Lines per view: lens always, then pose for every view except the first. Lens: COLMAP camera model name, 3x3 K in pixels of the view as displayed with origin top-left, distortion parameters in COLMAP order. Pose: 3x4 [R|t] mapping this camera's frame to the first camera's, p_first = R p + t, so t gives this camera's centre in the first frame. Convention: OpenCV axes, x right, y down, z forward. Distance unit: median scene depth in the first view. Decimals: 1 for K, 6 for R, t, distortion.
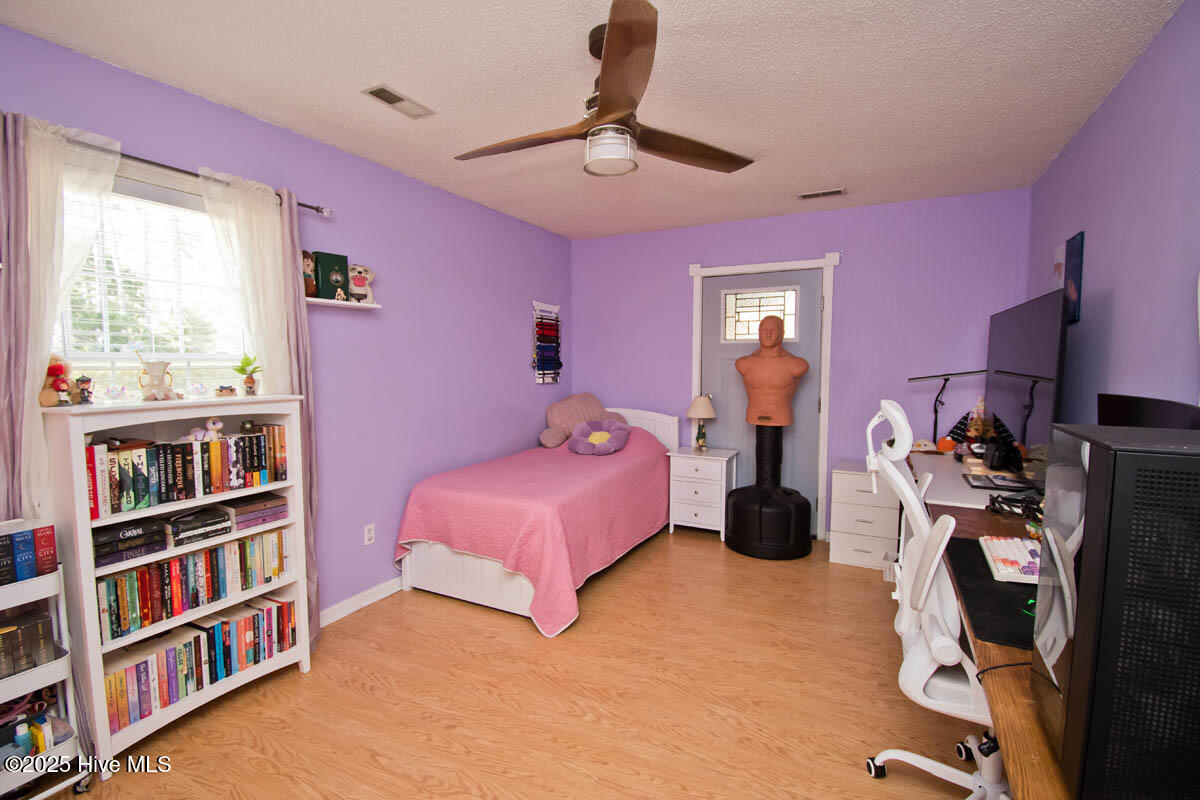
lens RADIAL K [[539.0, 0, 599.3], [0, 539.0, 402.8], [0, 0, 1]] dist [0.012134, -0.016624]
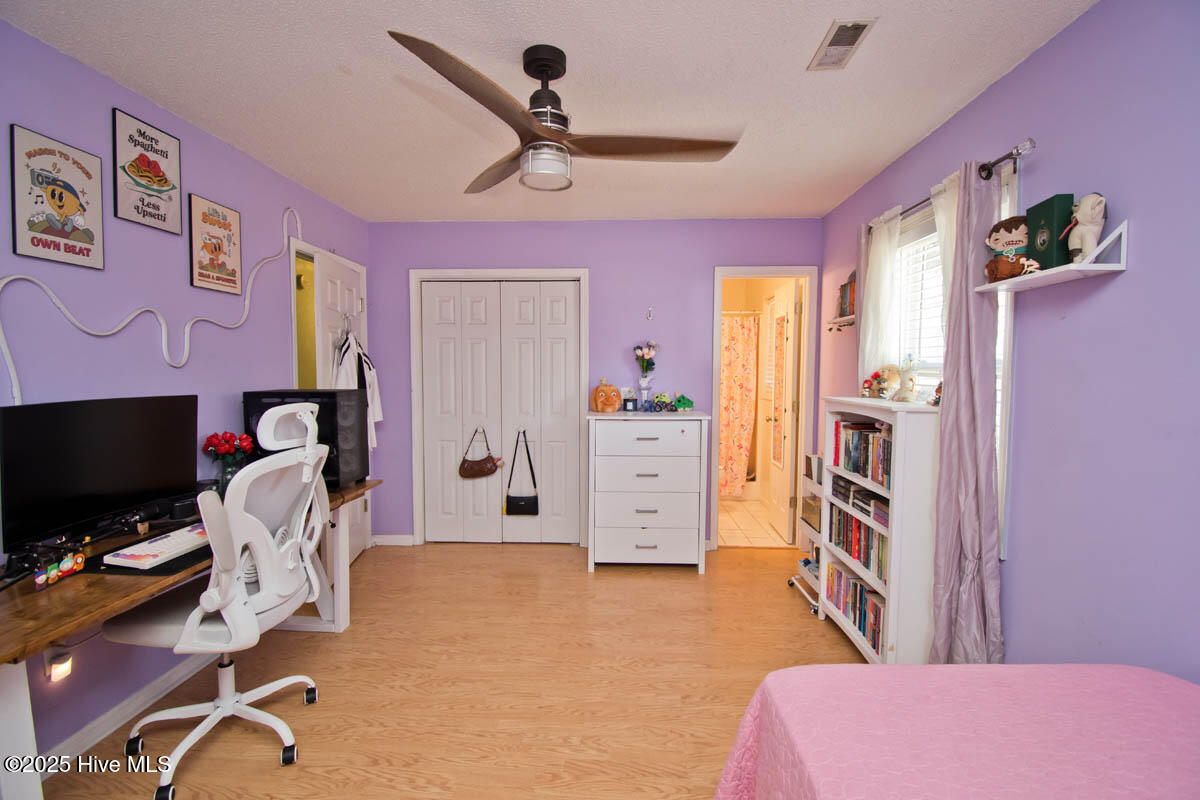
lens RADIAL K [[539.0, 0, 601.4], [0, 539.0, 396.1], [0, 0, 1]] dist [0.012134, -0.016624]
pose [[-0.910702, 0.021908, -0.412482, 0.326825], [-0.029876, 0.992484, 0.118675, -0.143669], [0.411982, 0.120401, -0.903202, 1.835295]]
